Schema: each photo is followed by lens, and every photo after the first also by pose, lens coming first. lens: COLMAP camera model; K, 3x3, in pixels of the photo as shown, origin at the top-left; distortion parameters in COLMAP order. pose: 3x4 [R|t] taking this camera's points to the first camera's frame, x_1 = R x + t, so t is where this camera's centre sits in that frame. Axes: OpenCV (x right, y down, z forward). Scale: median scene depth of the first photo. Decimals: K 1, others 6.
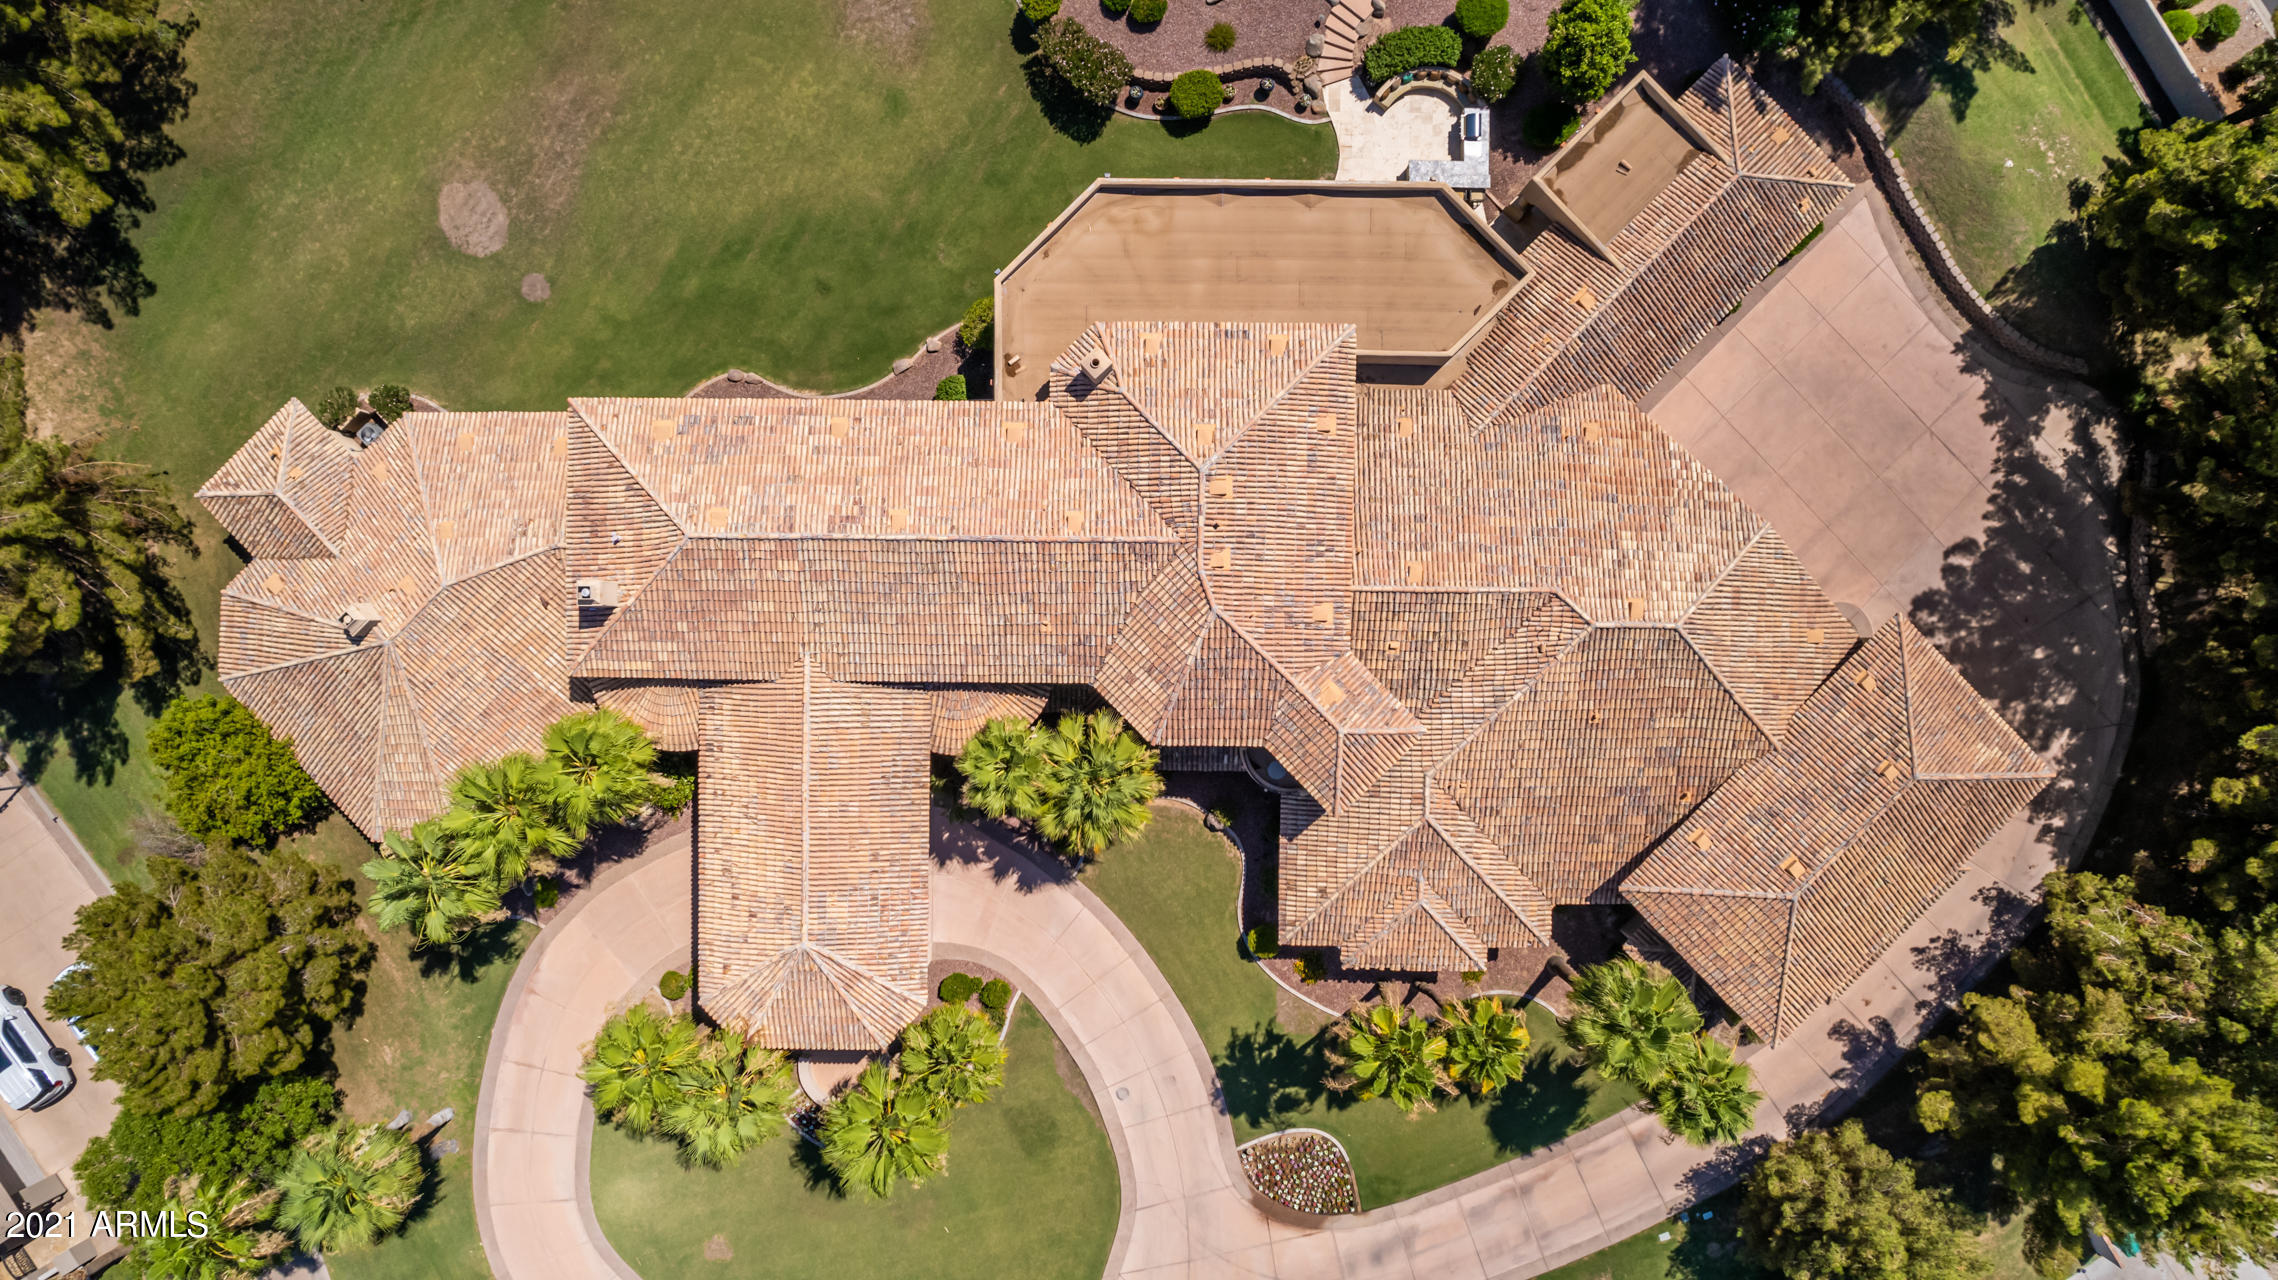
lens RADIAL K [[1477.1, 0, 1133.7], [0, 1477.1, 636.4], [0, 0, 1]] dist [-0.082861, 0.082287]
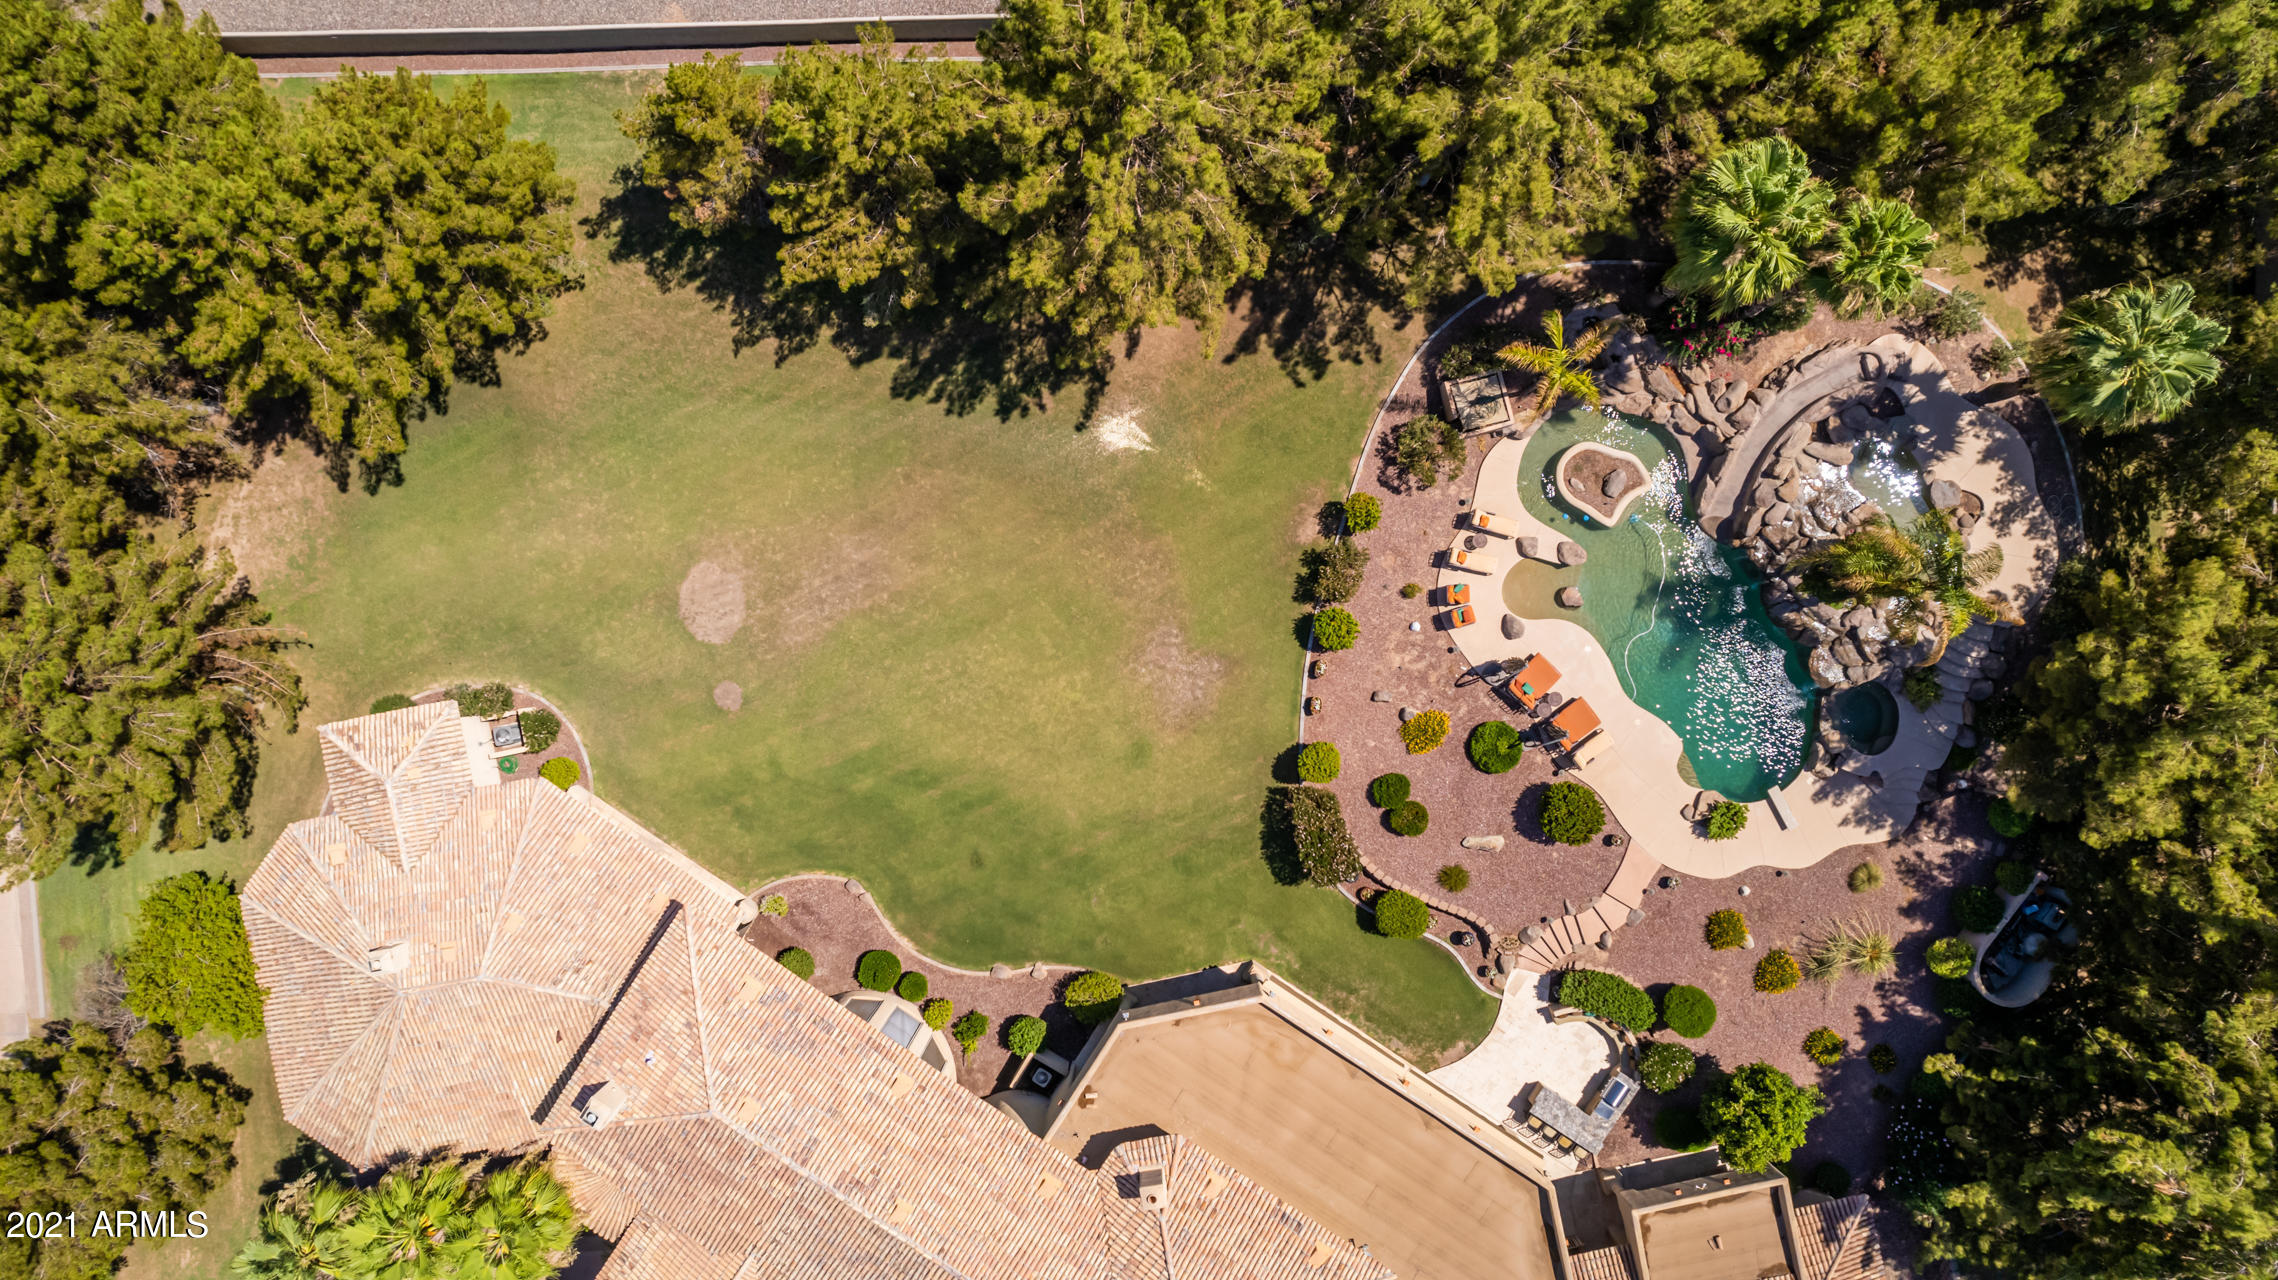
lens RADIAL K [[1435.2, 0, 1139.0], [0, 1435.2, 640.0], [0, 0, 1]] dist [-0.050892, 0.003731]
pose [[0.839857, 0.542737, 0.008759, -0.211001], [-0.542796, 0.839835, 0.007037, -0.431663], [-0.003537, -0.010664, 0.999937, 0.042296]]
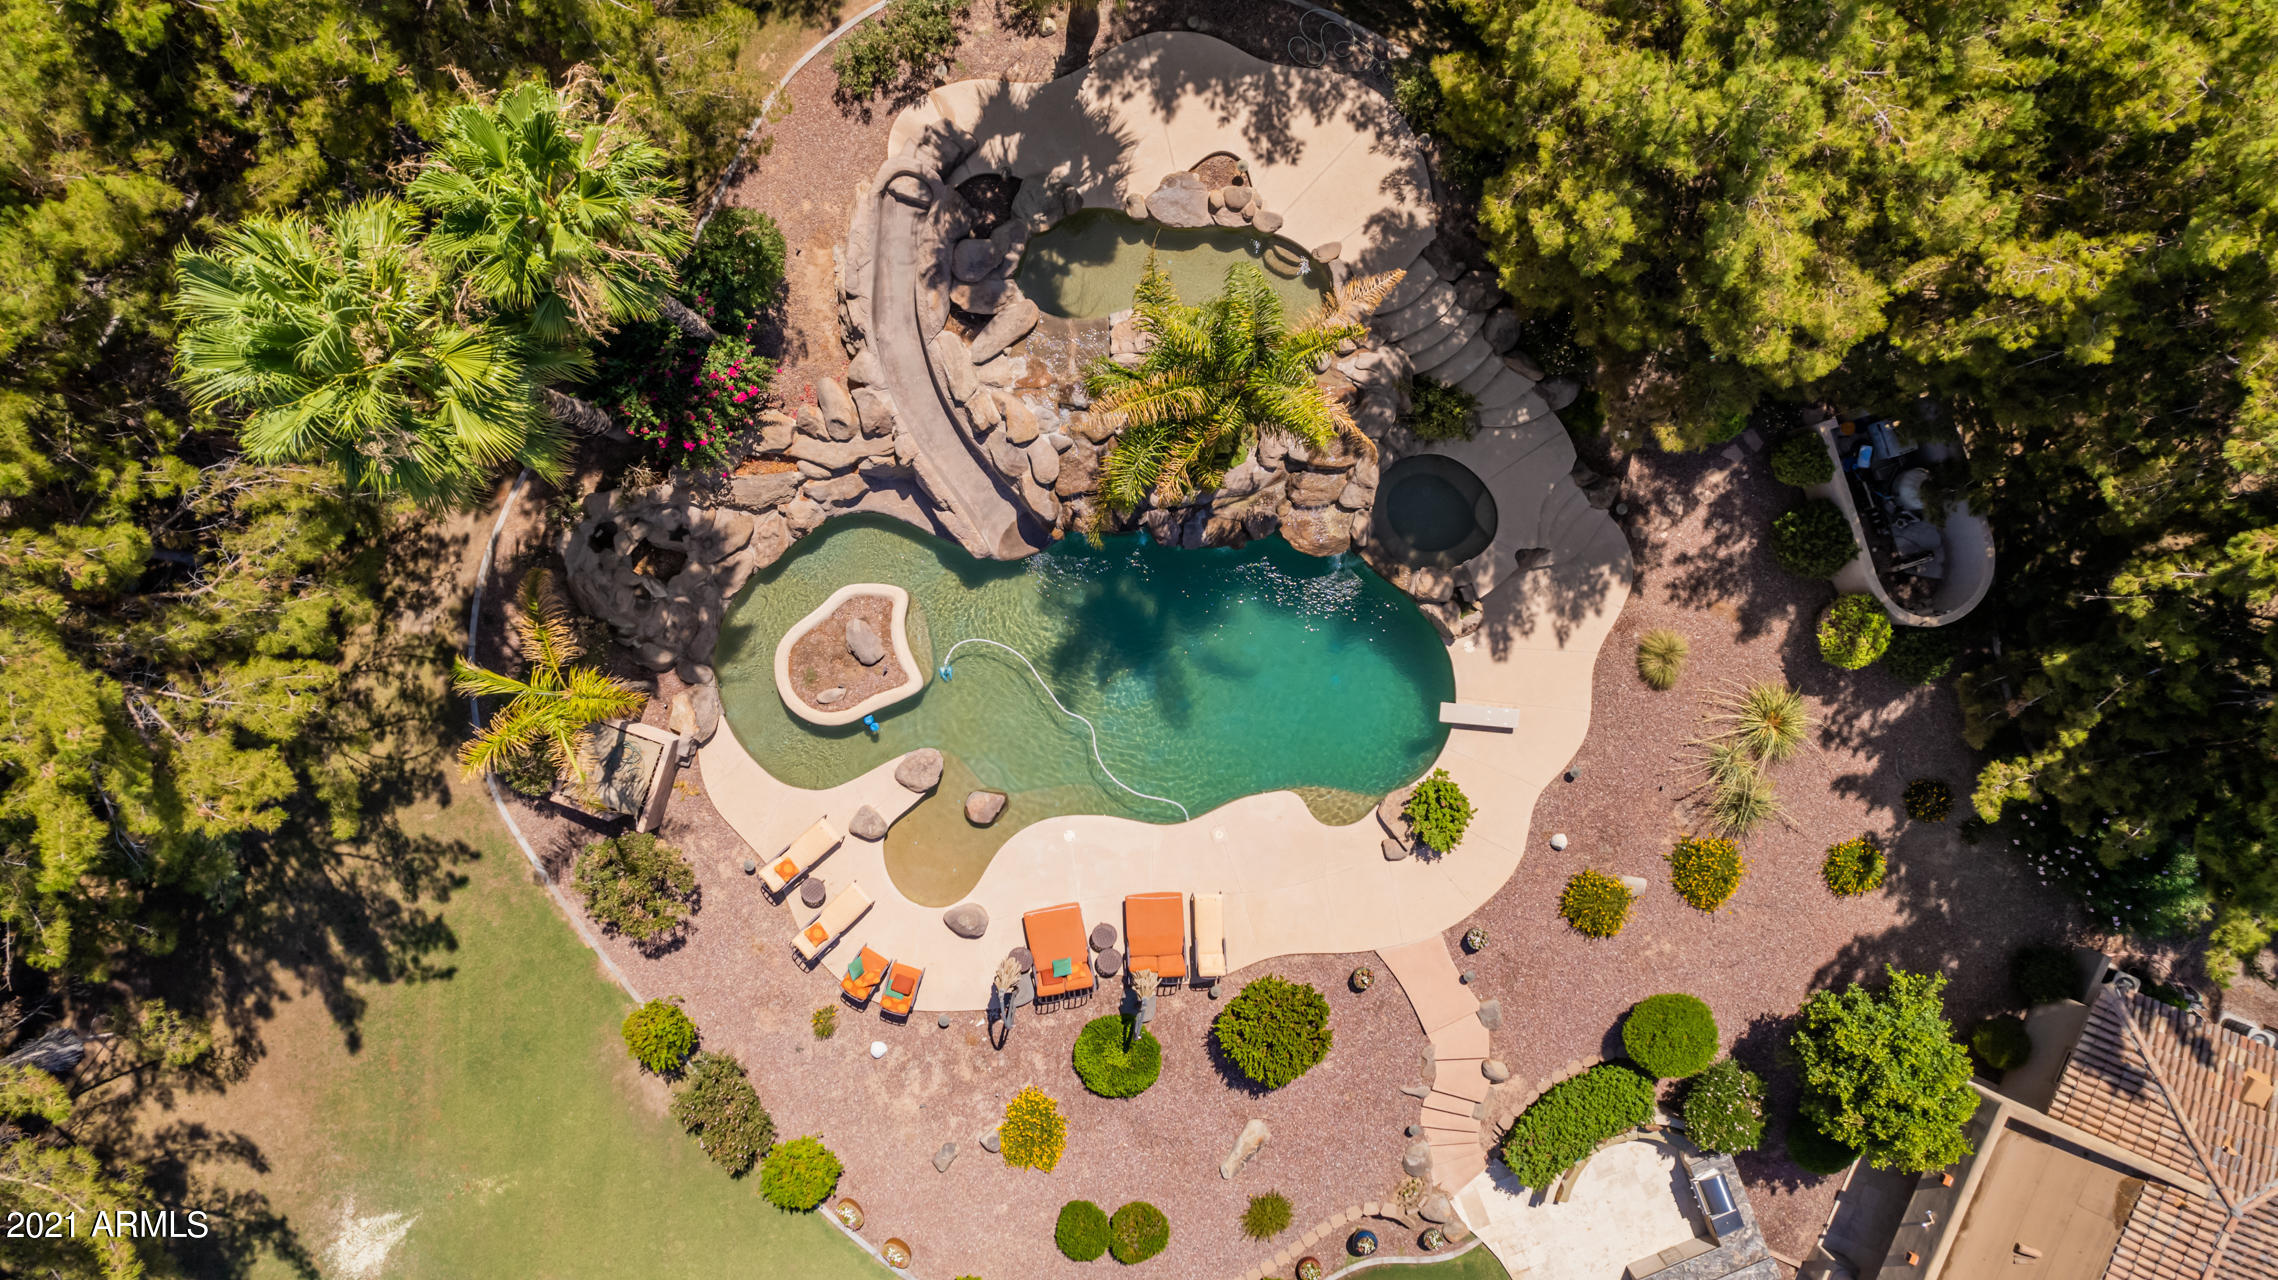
lens RADIAL K [[1484.6, 0, 1139.0], [0, 1484.6, 640.0], [0, 0, 1]] dist [-0.081859, 0.076480]
pose [[0.921637, -0.388045, -0.002678, 0.102900], [0.388050, 0.921575, 0.010808, -0.645371], [-0.001726, -0.011000, 0.999938, 0.400891]]
